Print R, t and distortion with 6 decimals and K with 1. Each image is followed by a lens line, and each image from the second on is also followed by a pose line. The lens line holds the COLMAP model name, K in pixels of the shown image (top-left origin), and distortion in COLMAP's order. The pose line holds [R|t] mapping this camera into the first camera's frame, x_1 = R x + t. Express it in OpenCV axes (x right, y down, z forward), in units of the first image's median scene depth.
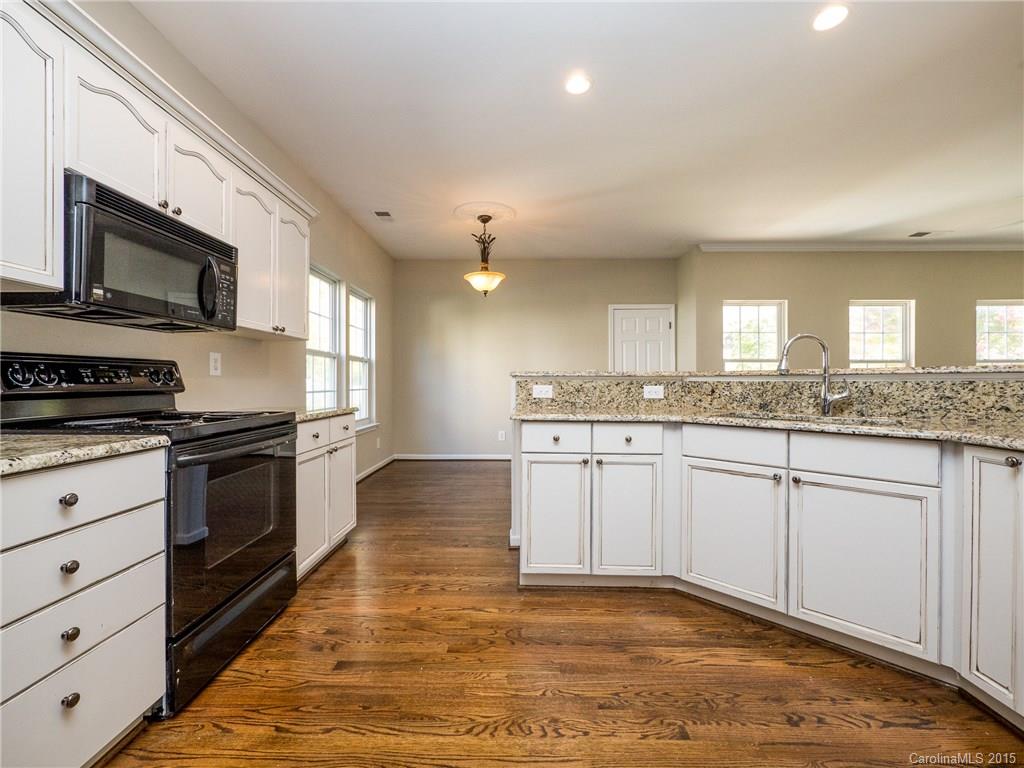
lens RADIAL K [[439.8, 0, 507.7], [0, 439.8, 383.3], [0, 0, 1]] dist [-0.001869, -0.000055]
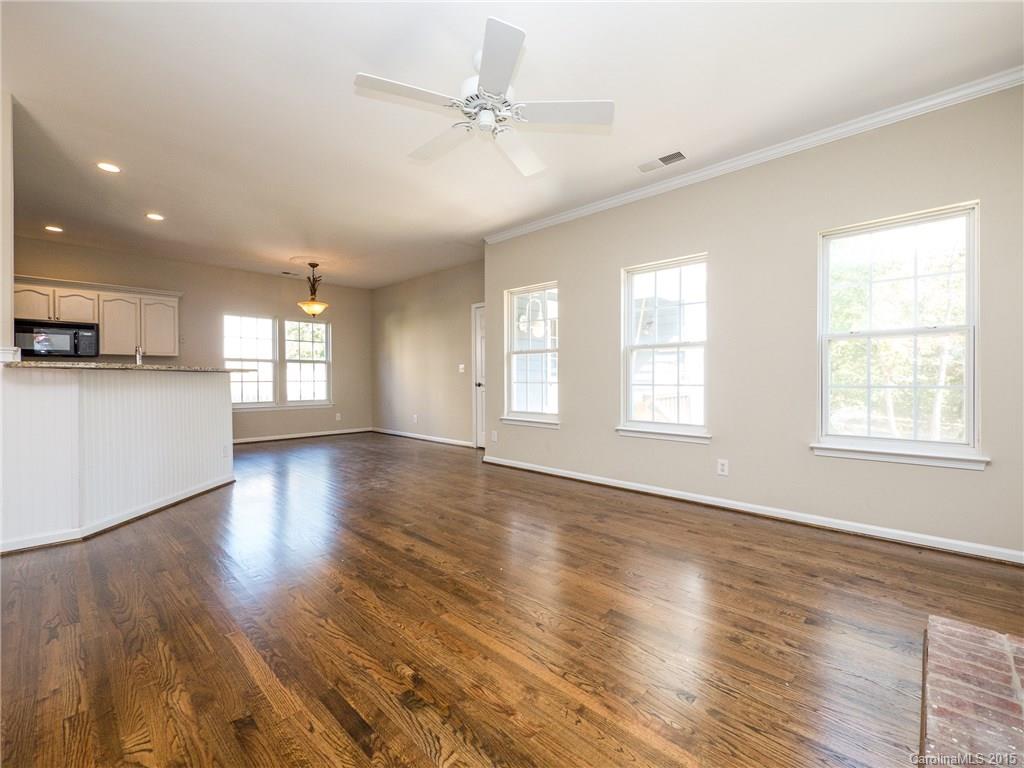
lens RADIAL K [[449.3, 0, 505.3], [0, 449.3, 380.1], [0, 0, 1]] dist [0.013584, 0.000287]
pose [[0.741533, 0.003476, -0.670908, 1.185269], [0.000905, 0.999980, 0.006181, 0.002252], [0.670916, -0.005191, 0.741515, 0.259221]]
